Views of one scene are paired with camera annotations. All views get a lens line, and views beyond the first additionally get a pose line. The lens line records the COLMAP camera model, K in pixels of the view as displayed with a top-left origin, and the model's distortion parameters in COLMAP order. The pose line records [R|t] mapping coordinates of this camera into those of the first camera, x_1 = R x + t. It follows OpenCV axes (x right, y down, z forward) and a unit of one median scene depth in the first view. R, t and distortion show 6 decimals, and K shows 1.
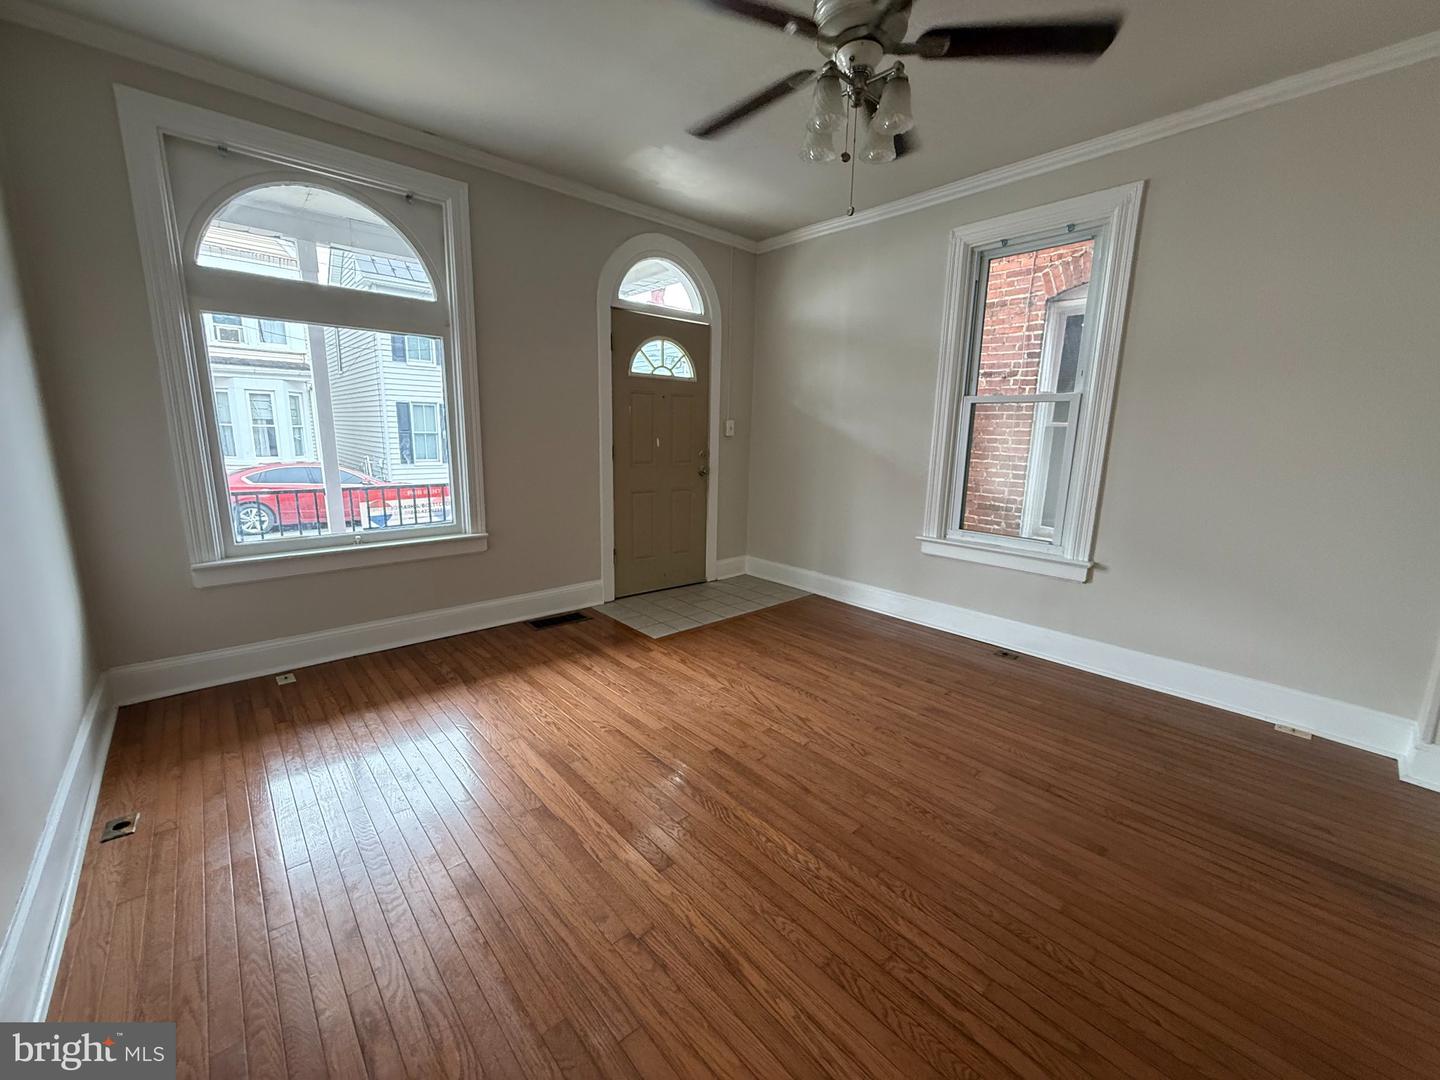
lens RADIAL K [[571.5, 0, 717.2], [0, 571.5, 540.8], [0, 0, 1]] dist [-0.001003, -0.000131]
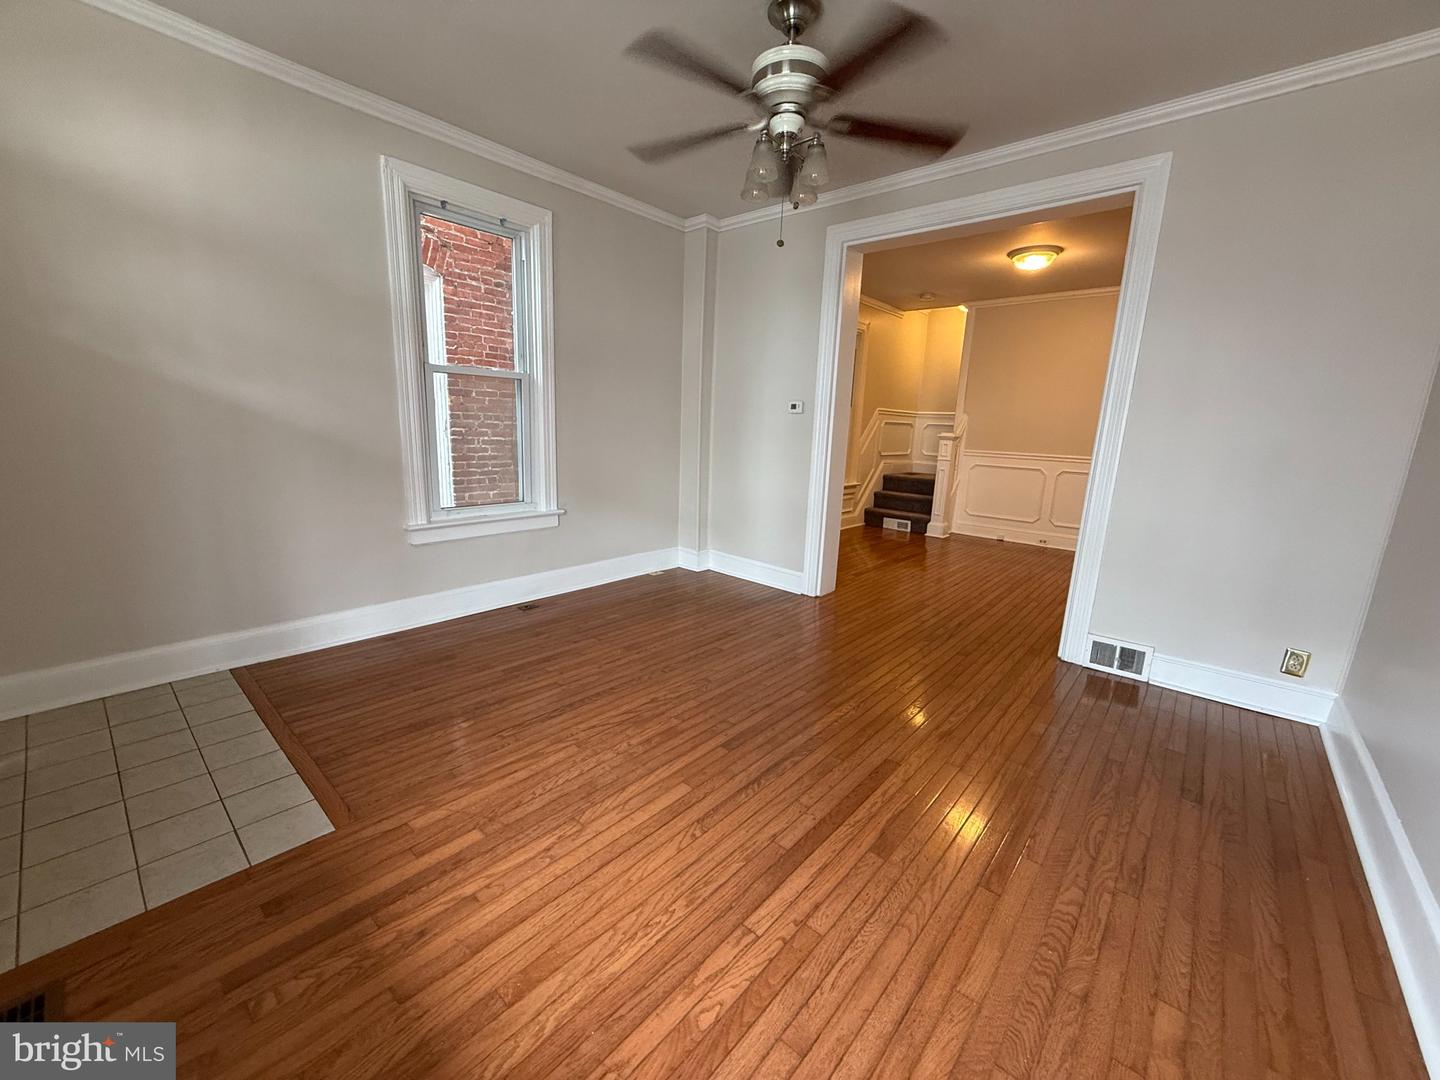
lens RADIAL K [[571.5, 0, 717.2], [0, 571.5, 540.8], [0, 0, 1]] dist [-0.001003, -0.000131]
pose [[-0.119513, -0.227260, 0.966473, -0.632063], [0.150653, 0.958026, 0.243904, -0.152155], [-0.981336, 0.174752, -0.080259, 0.756761]]
